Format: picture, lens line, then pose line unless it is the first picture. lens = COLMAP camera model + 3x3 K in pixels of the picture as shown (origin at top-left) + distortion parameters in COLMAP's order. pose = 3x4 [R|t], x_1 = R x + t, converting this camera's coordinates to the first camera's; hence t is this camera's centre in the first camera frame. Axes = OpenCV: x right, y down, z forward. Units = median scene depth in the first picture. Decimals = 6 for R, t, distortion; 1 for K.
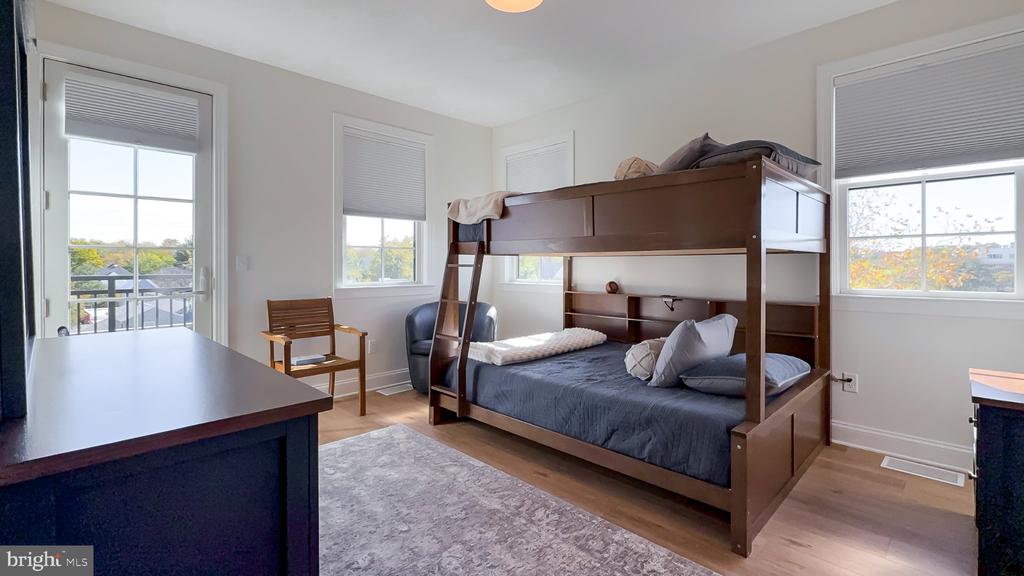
lens RADIAL K [[453.3, 0, 513.1], [0, 453.3, 273.1], [0, 0, 1]] dist [0.002112, 0.000078]
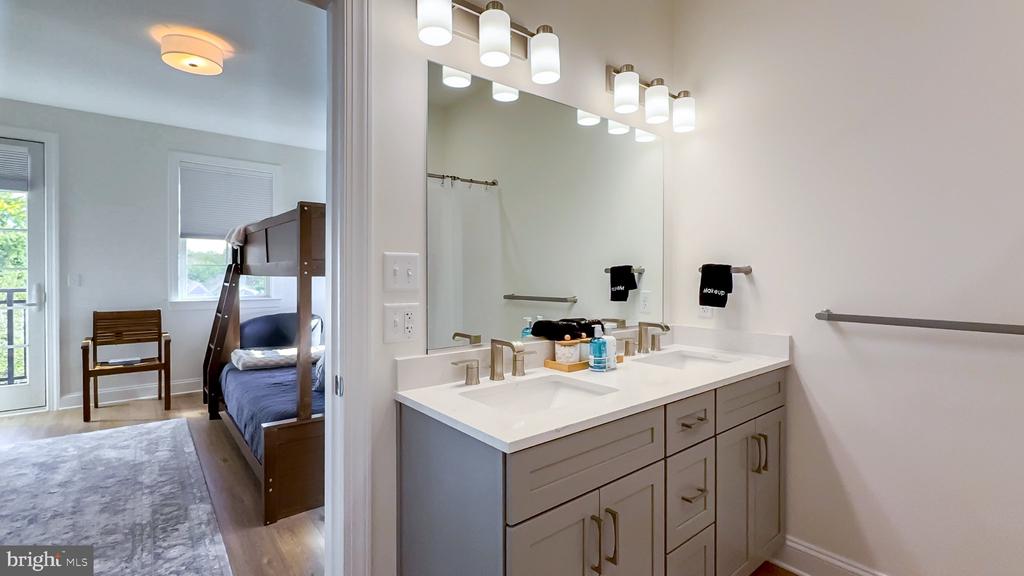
lens RADIAL K [[458.9, 0, 512.0], [0, 458.9, 288.0], [0, 0, 1]] dist [-0.000360, -0.000208]
pose [[0.994566, 0.009323, -0.103686, 0.731507], [-0.008122, 0.999895, 0.011992, -0.027617], [0.103787, -0.011084, 0.994538, -0.100708]]
